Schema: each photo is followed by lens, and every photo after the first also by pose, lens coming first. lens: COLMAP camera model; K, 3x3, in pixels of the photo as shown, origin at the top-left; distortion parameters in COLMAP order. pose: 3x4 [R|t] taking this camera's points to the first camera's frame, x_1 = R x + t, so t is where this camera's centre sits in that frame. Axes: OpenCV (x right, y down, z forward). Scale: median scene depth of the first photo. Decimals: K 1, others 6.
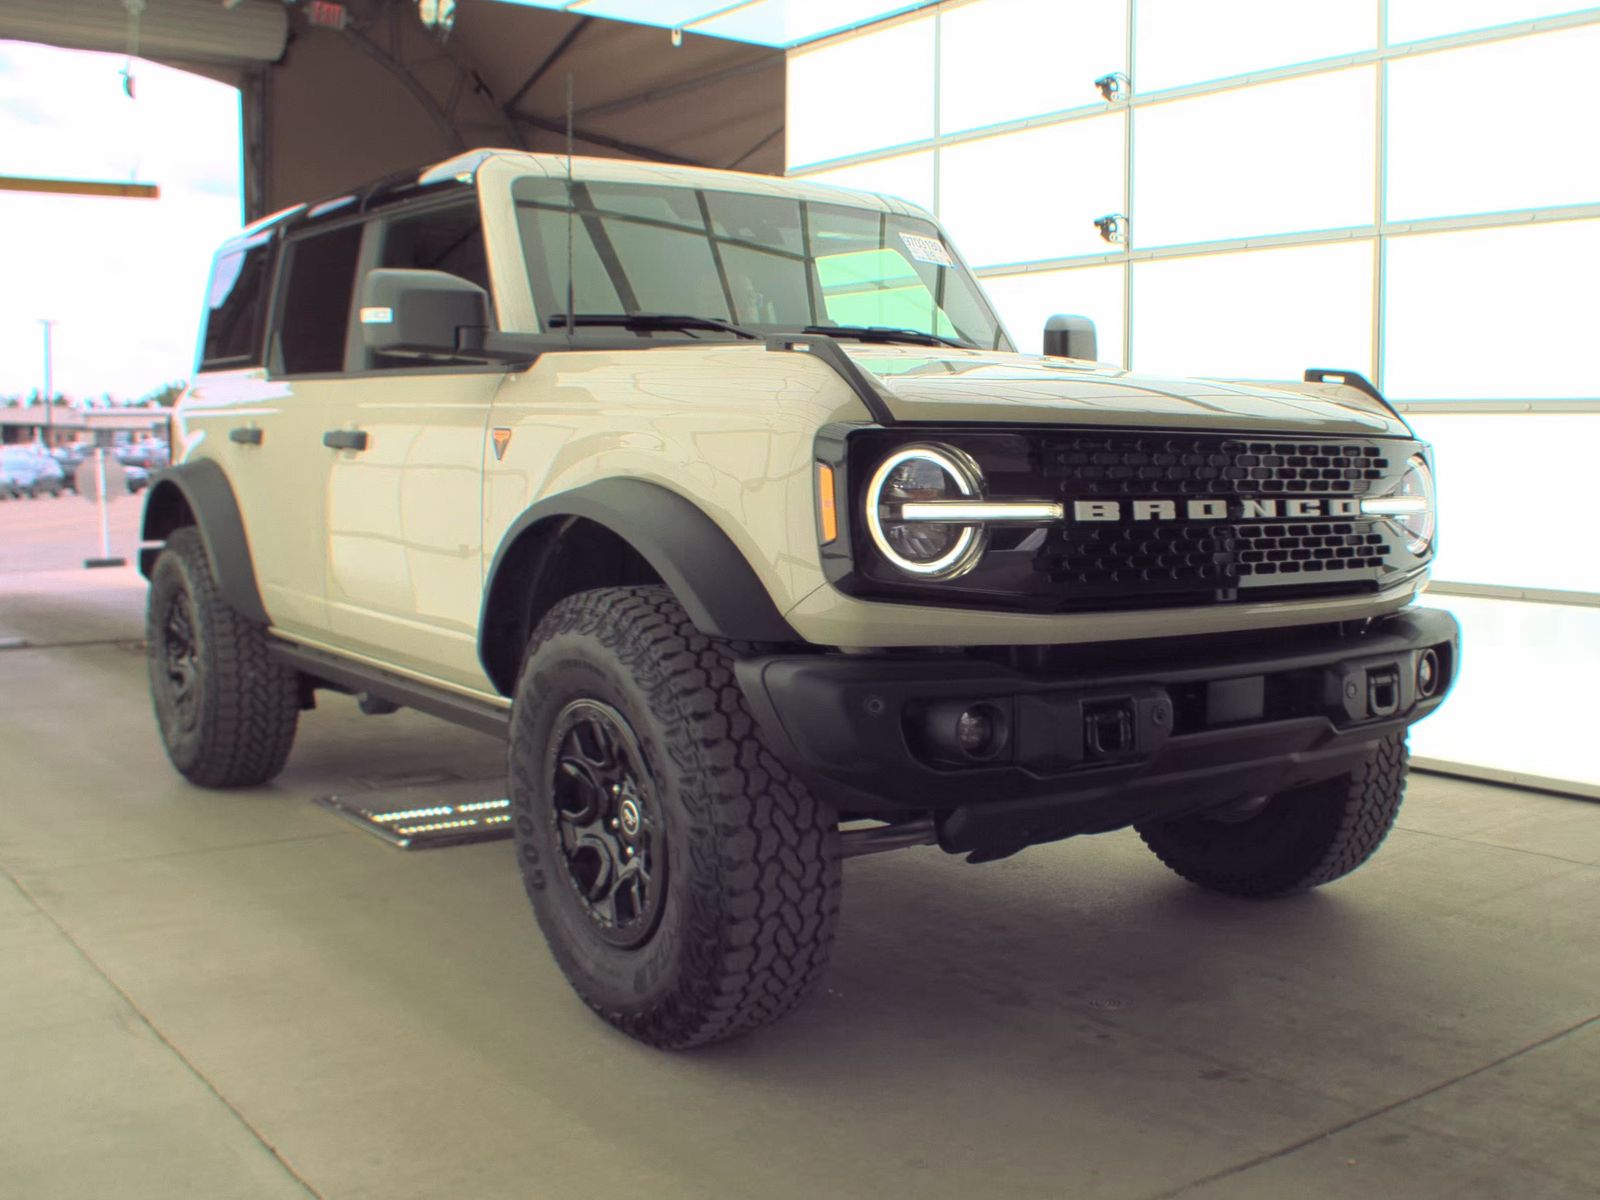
lens RADIAL K [[1628.9, 0, 800.0], [0, 1628.9, 600.0], [0, 0, 1]] dist [-0.107705, 0.017700]
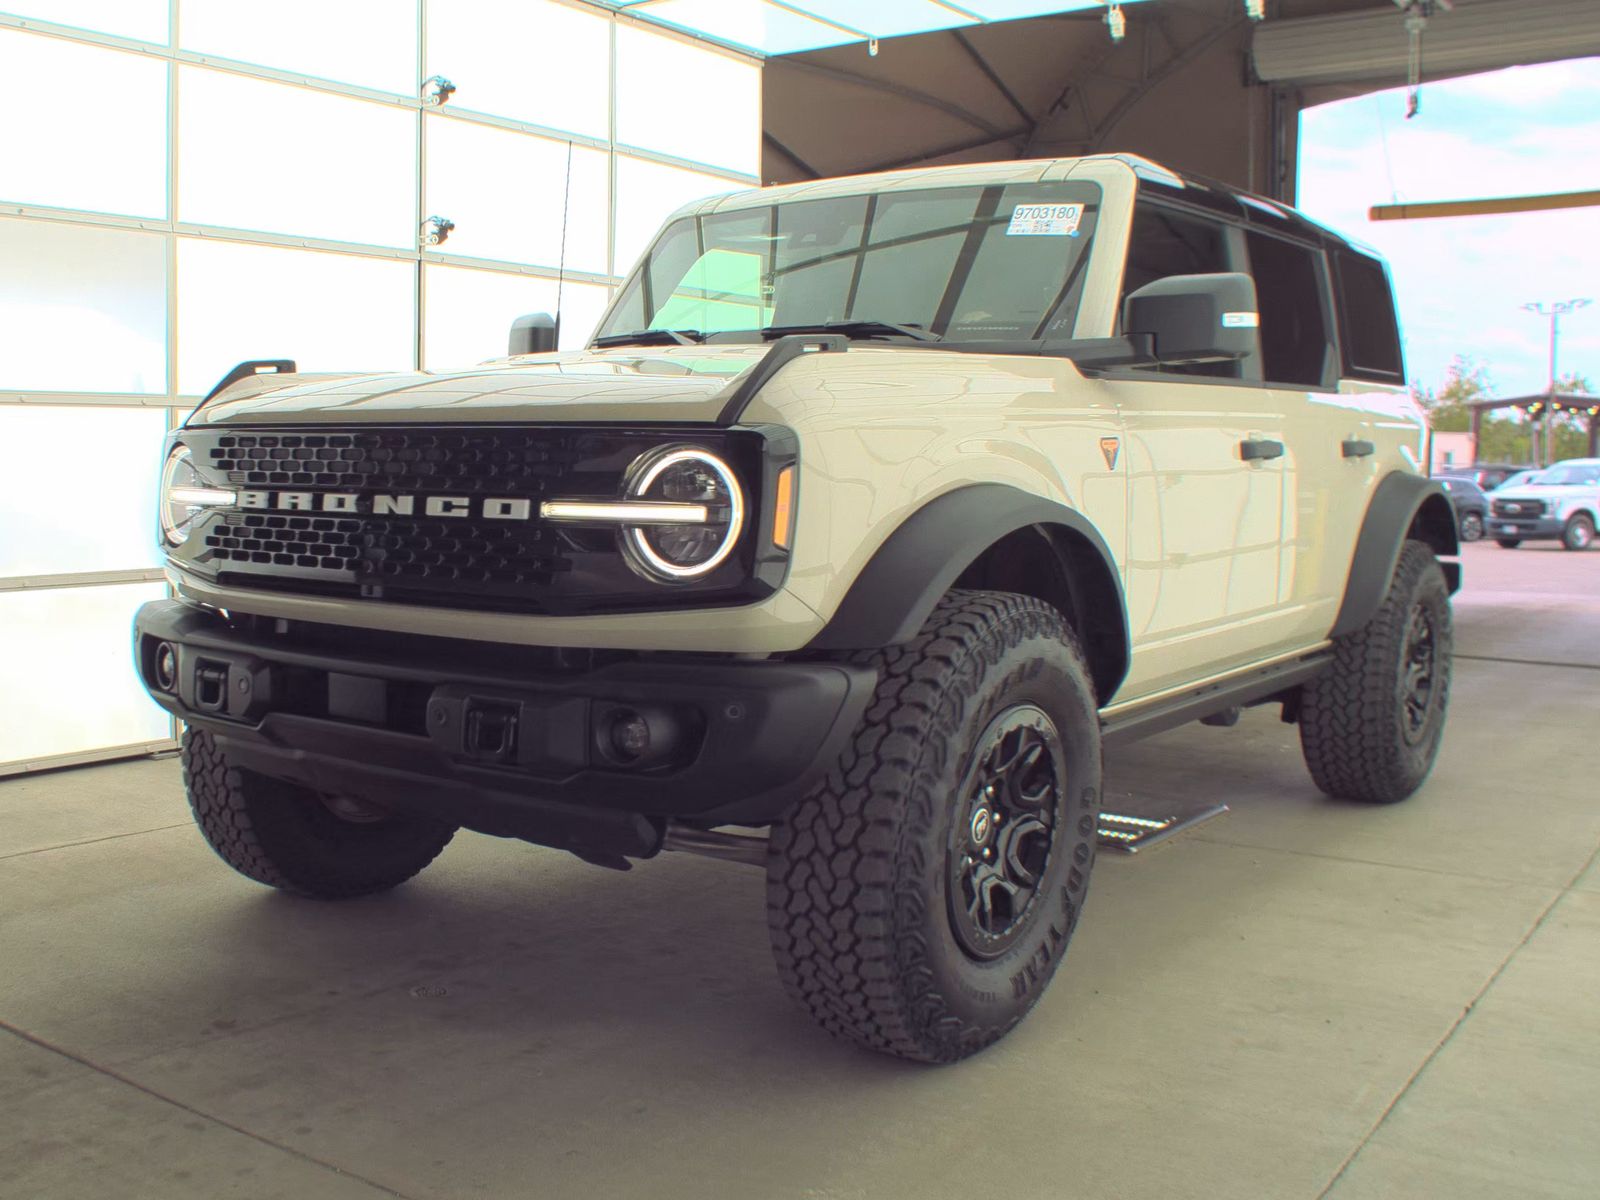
lens RADIAL K [[1668.4, 0, 800.0], [0, 1668.4, 600.0], [0, 0, 1]] dist [-0.082855, 0.022606]
pose [[0.303618, 0.074143, -0.949905, 1.351316], [-0.094801, 0.994371, 0.047313, -0.072761], [0.948066, 0.075687, 0.308938, 0.969204]]
